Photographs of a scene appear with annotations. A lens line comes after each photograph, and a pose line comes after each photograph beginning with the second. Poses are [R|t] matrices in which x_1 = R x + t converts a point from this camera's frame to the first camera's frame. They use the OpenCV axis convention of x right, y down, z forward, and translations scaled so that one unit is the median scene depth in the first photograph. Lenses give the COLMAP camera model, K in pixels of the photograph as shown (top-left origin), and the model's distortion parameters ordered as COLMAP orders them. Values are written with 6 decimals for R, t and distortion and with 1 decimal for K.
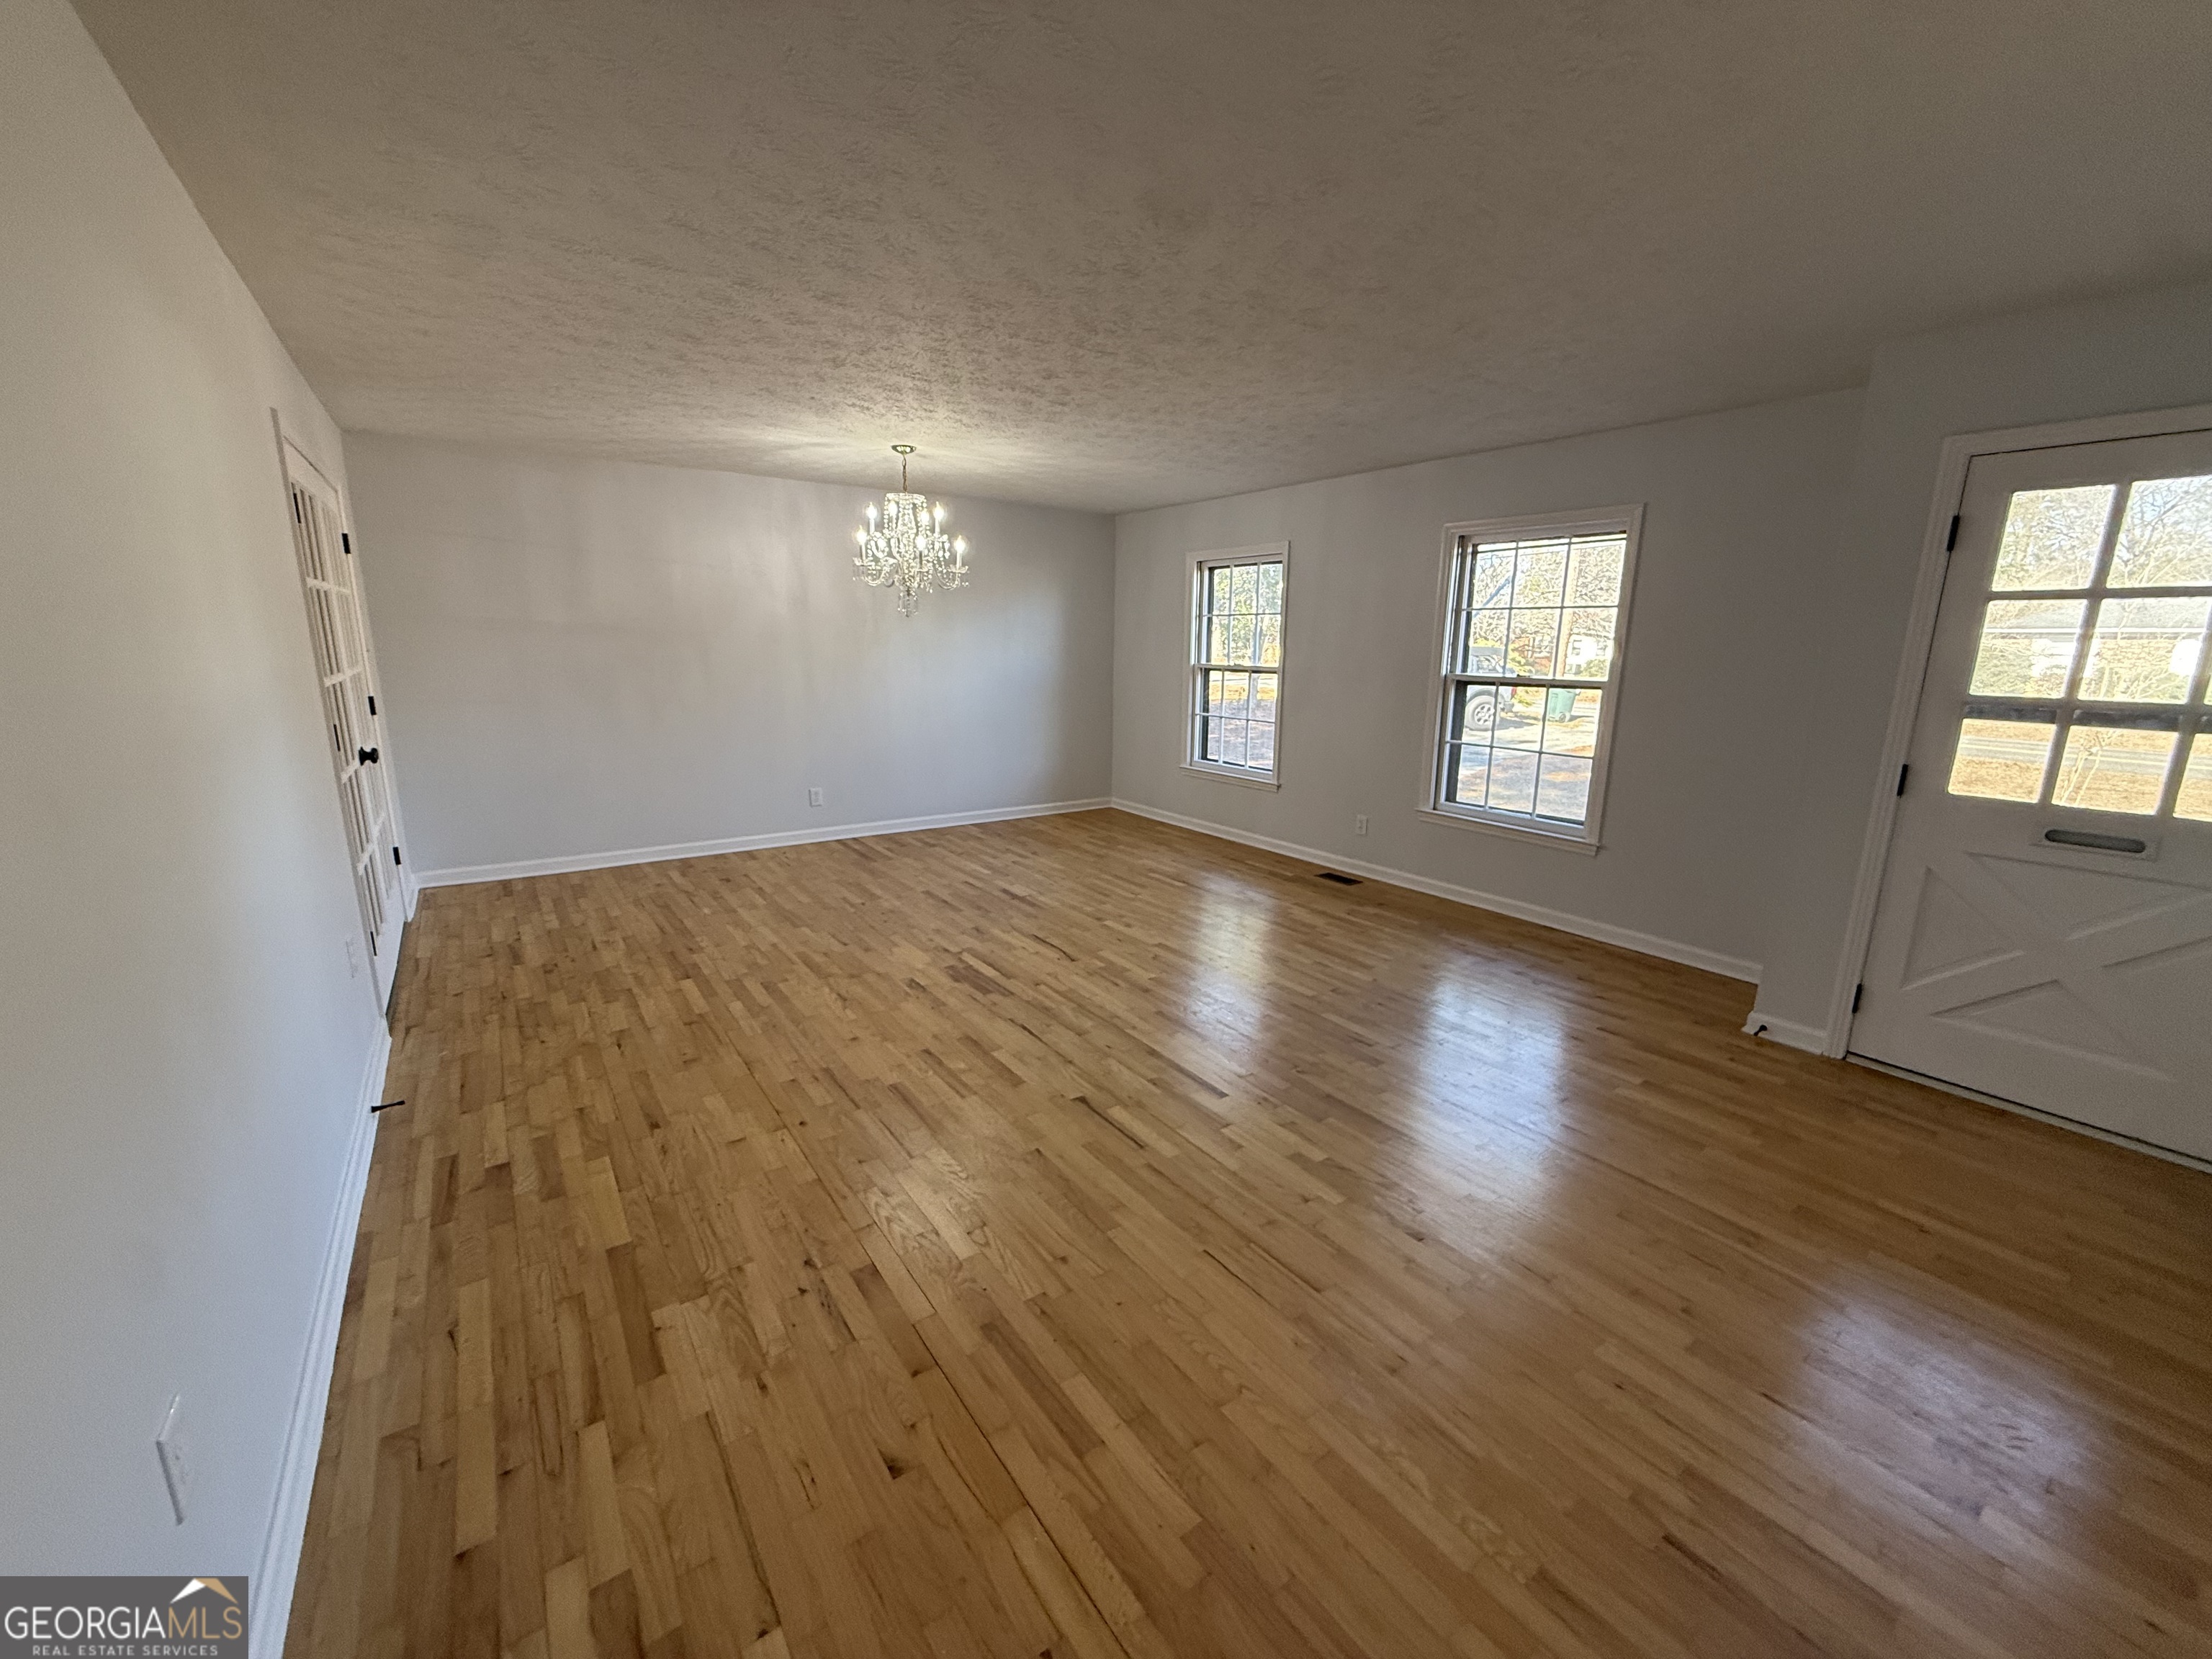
lens RADIAL K [[878.8, 0, 1112.8], [0, 878.8, 827.2], [0, 0, 1]] dist [0.000647, -0.000501]
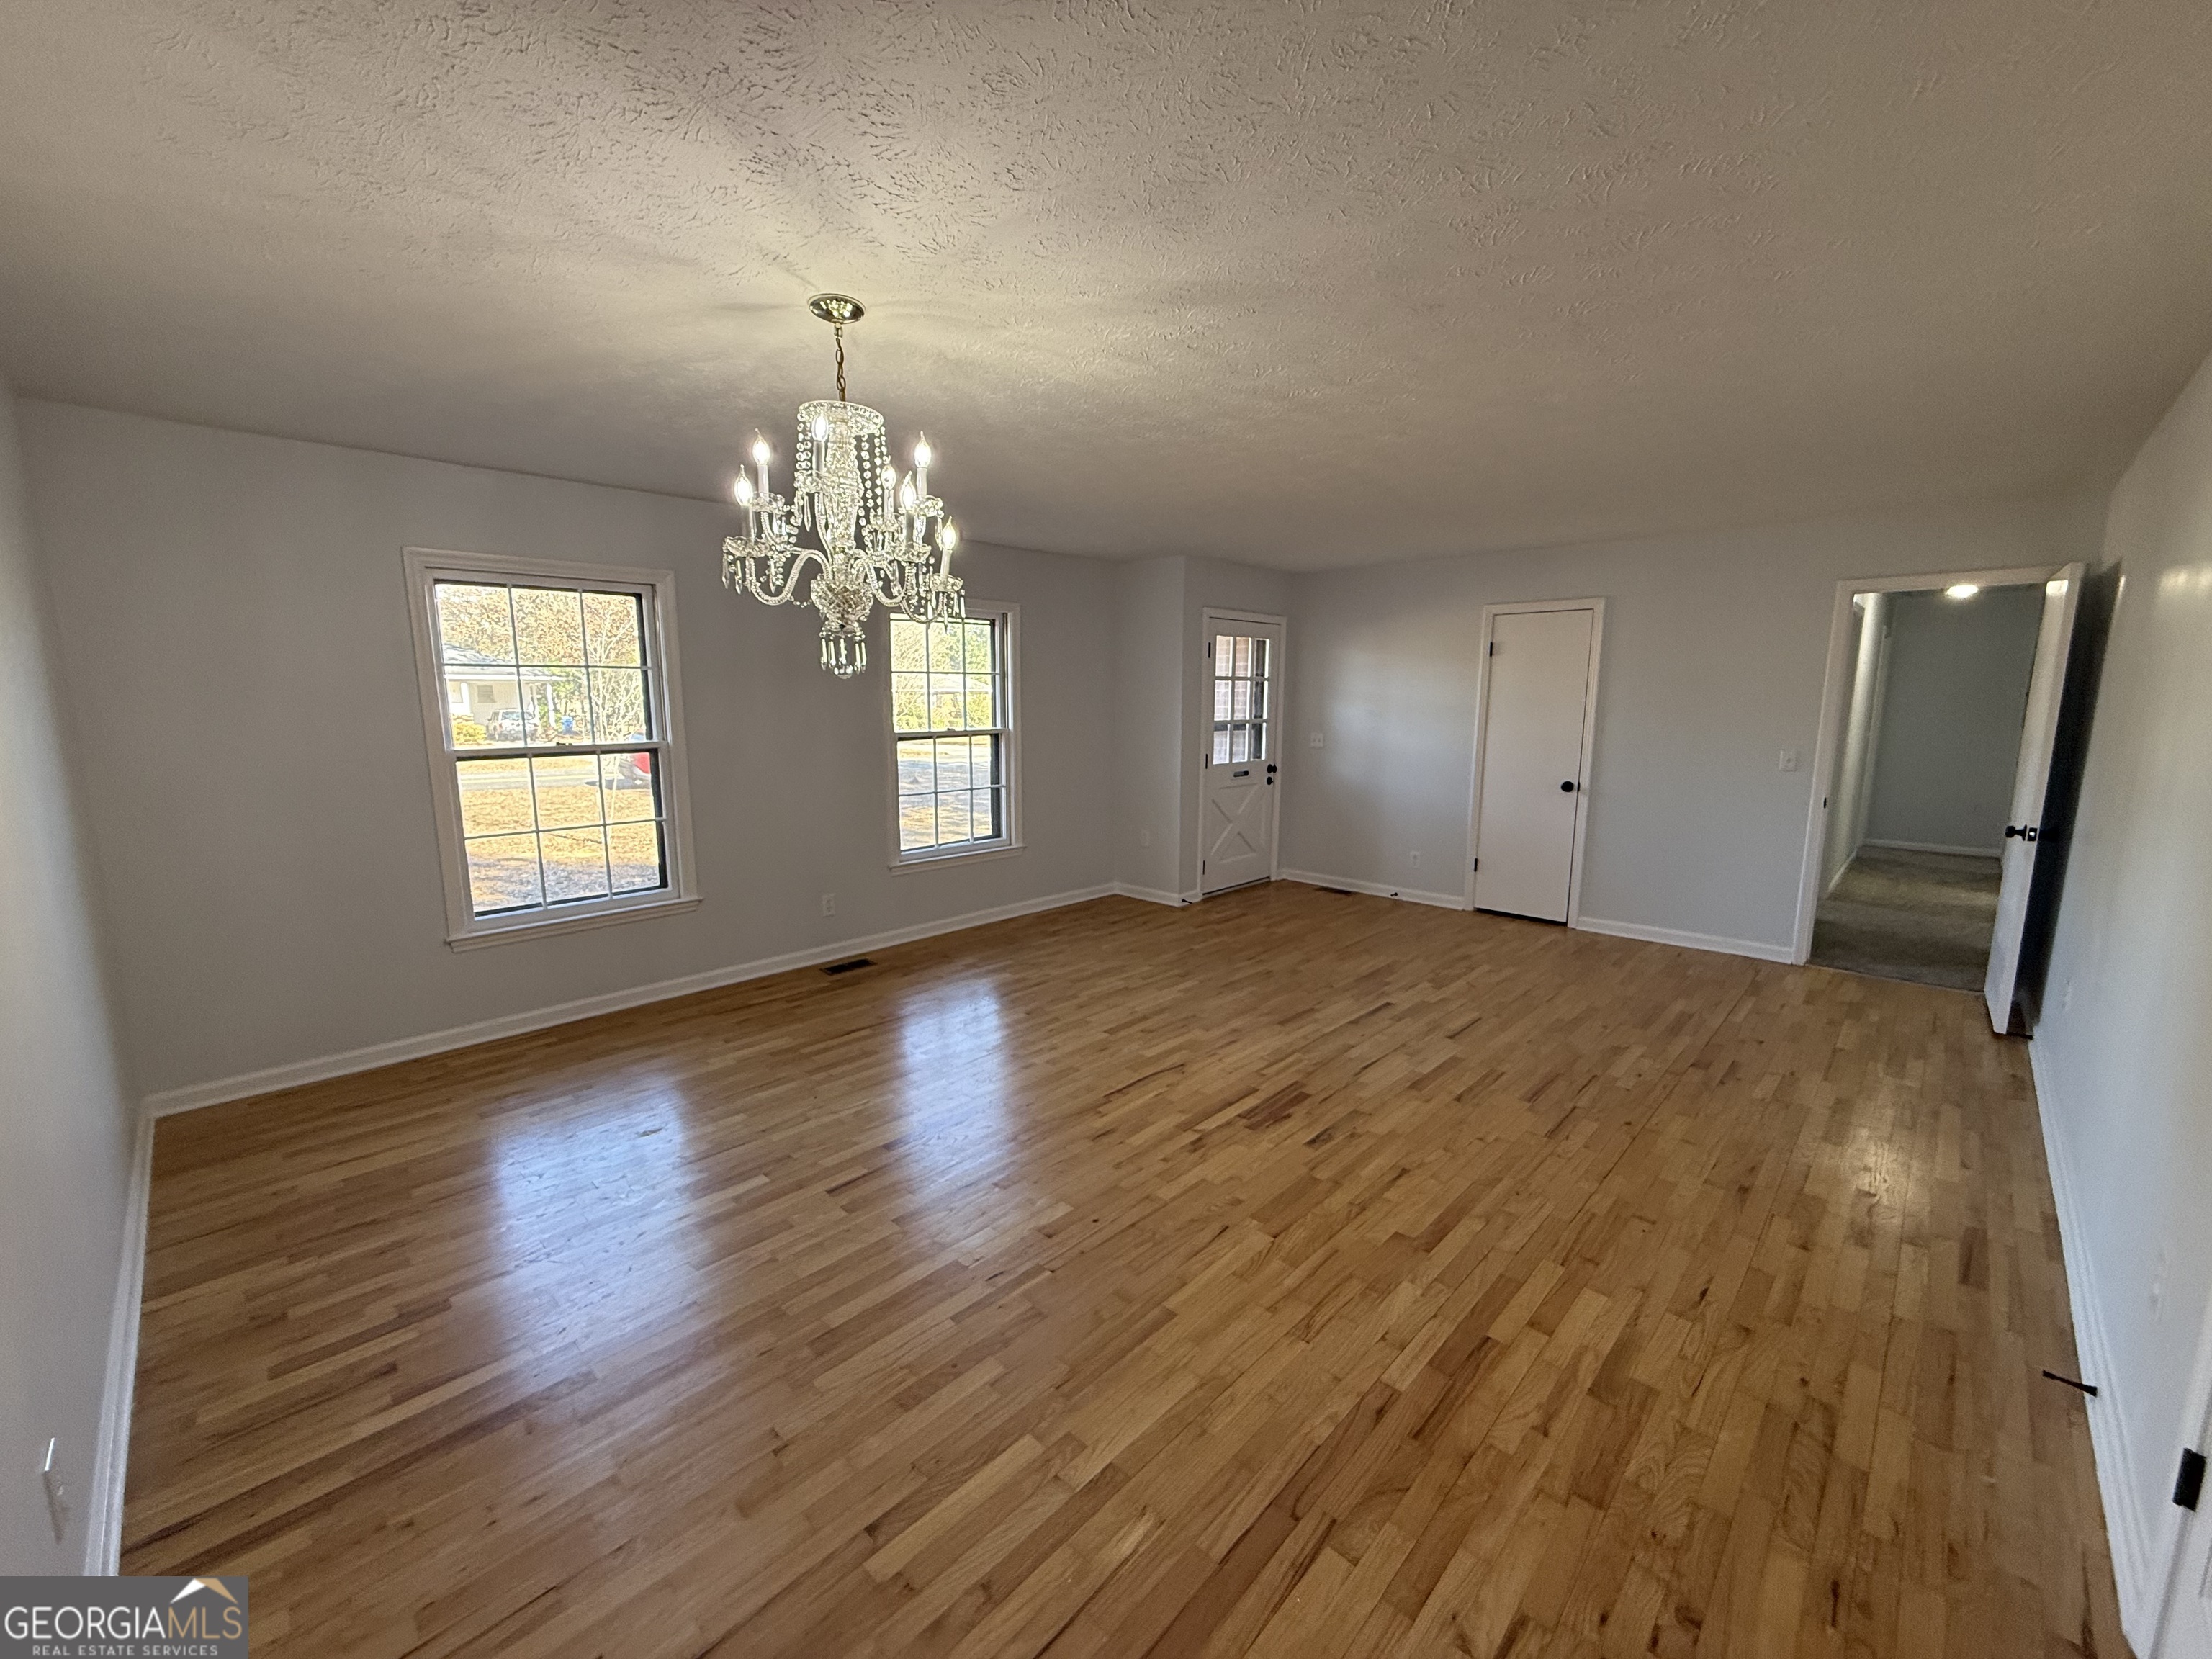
lens RADIAL K [[878.8, 0, 1093.8], [0, 878.8, 831.6], [0, 0, 1]] dist [0.000647, -0.000501]
pose [[-0.167402, -0.166024, 0.971809, -0.834128], [0.206193, 0.958023, 0.199187, -0.264314], [-0.964086, 0.233724, -0.126142, 1.113448]]
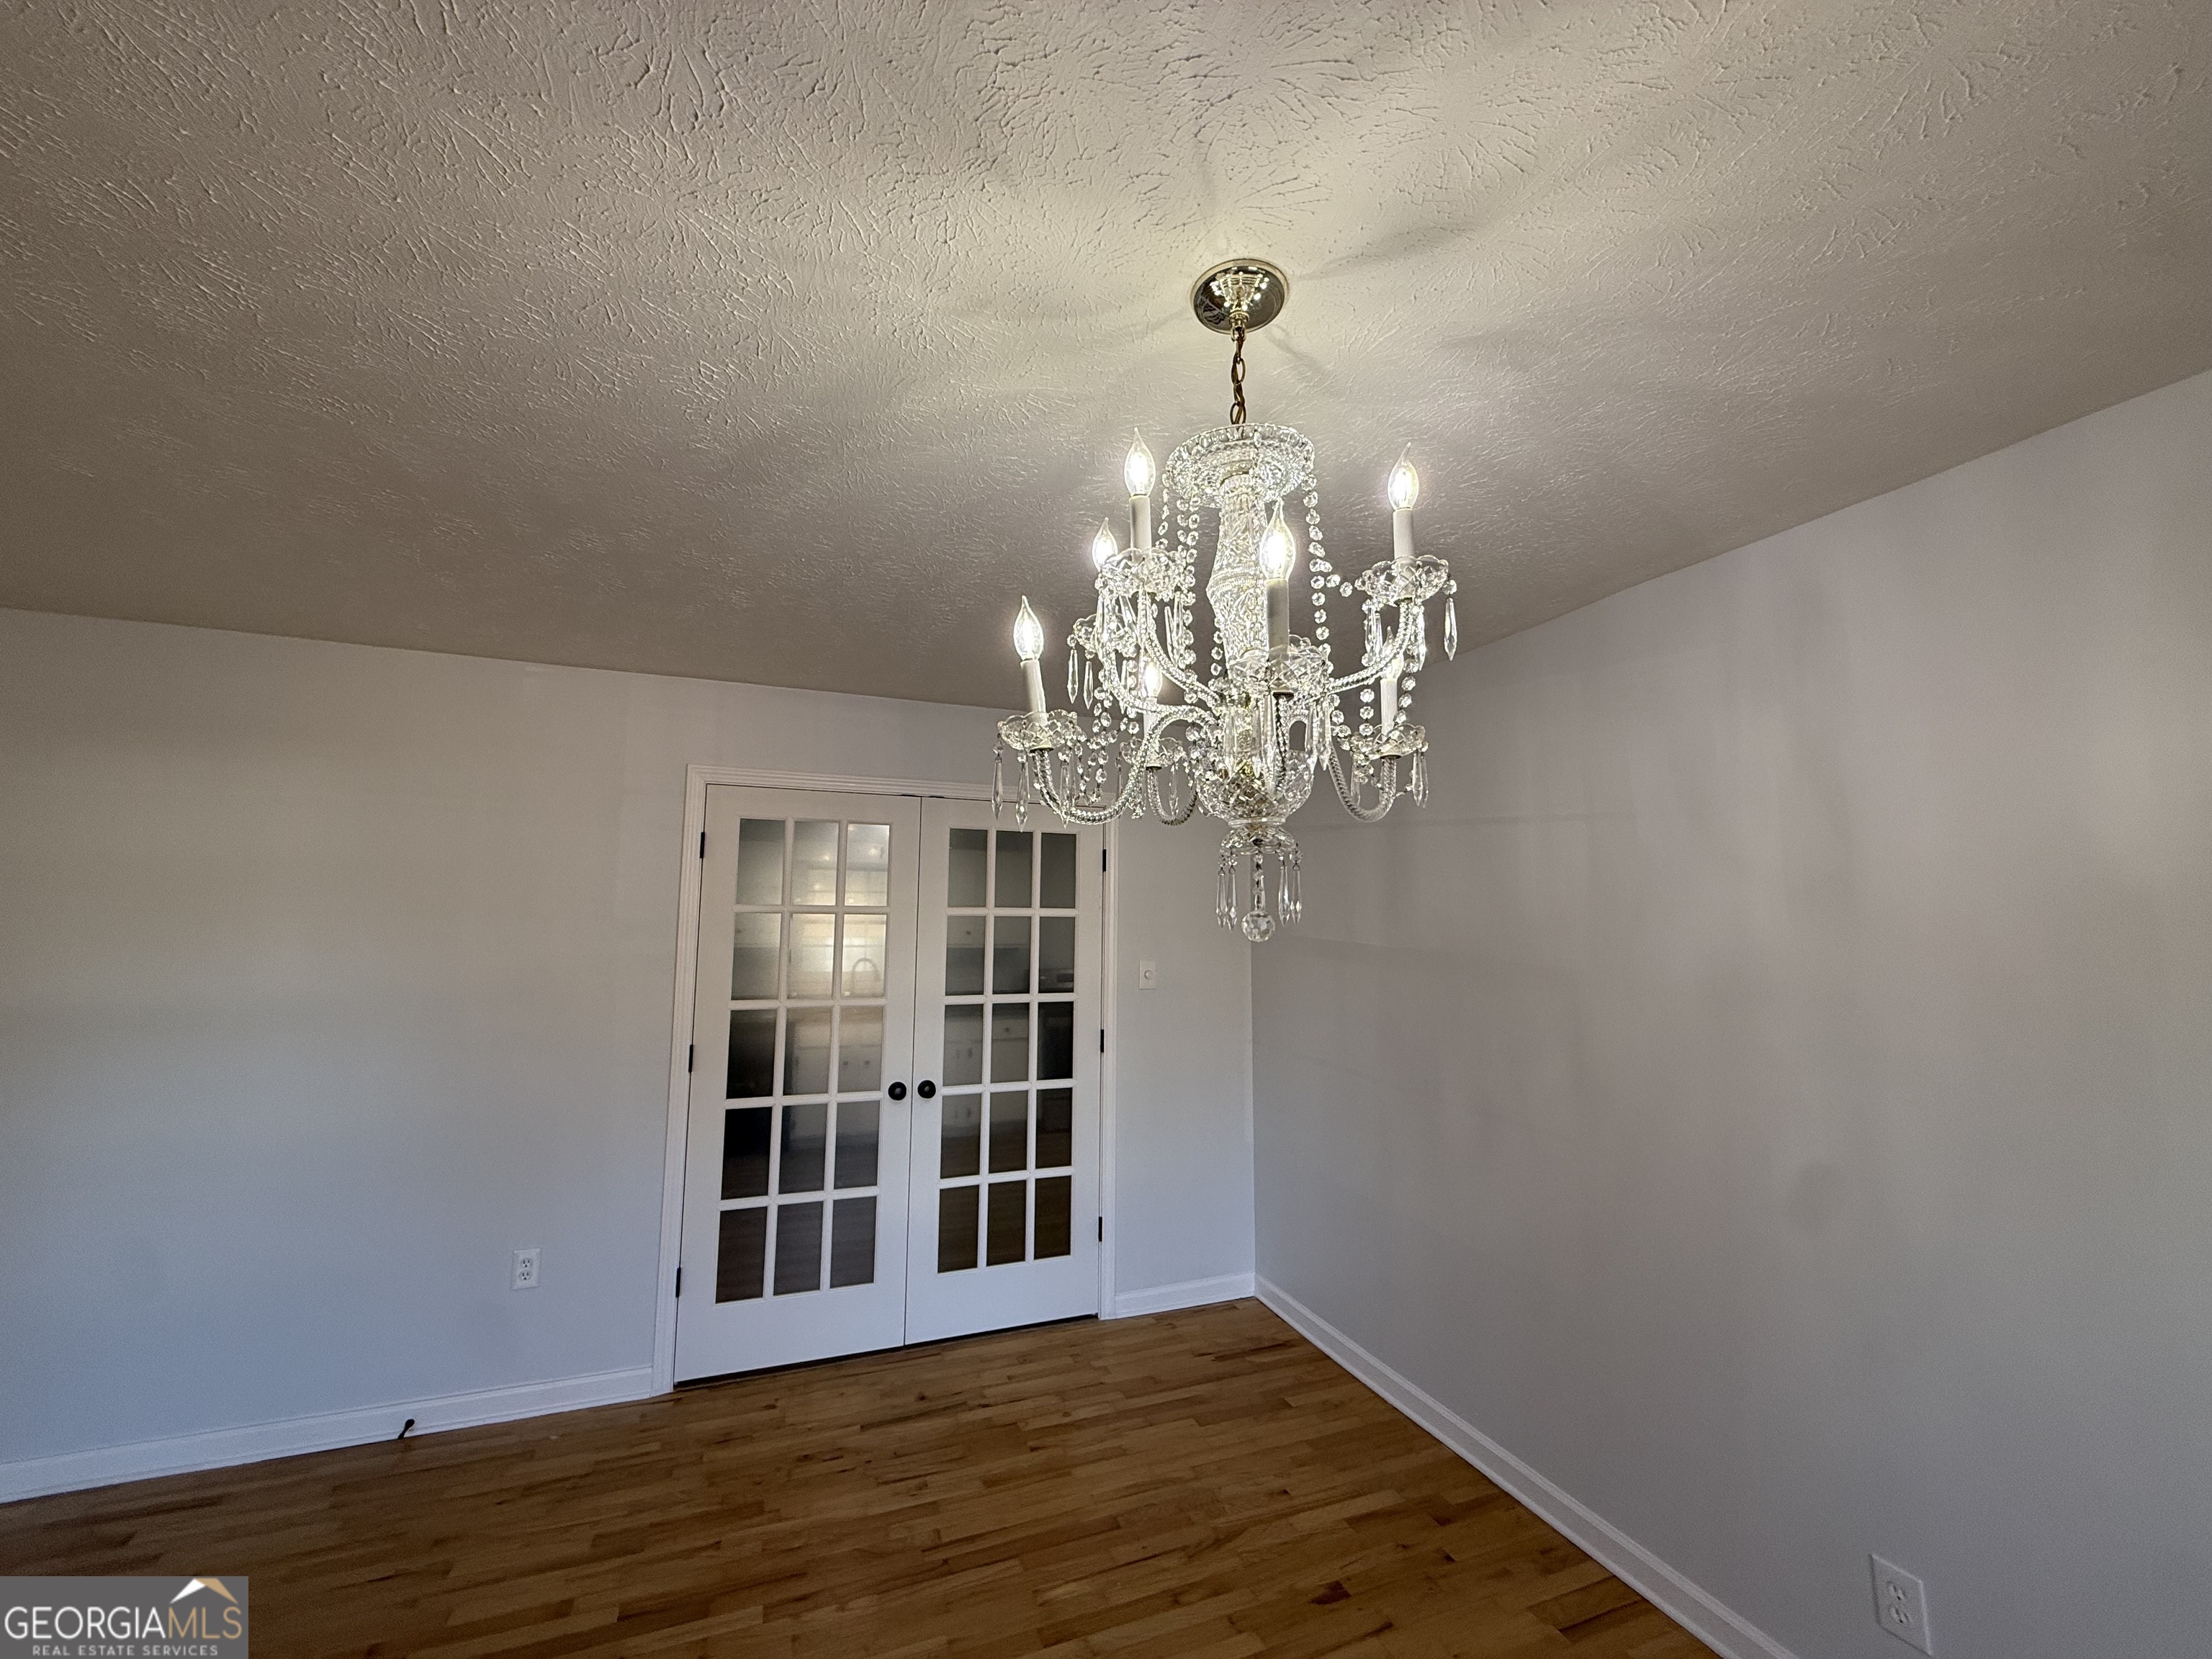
lens RADIAL K [[878.8, 0, 1094.4], [0, 878.8, 836.3], [0, 0, 1]] dist [0.000647, -0.000501]
pose [[-0.252263, -0.110657, -0.961311, 0.001557], [-0.217390, 0.974527, -0.055131, -0.284648], [0.942924, 0.195072, -0.269893, 1.188359]]
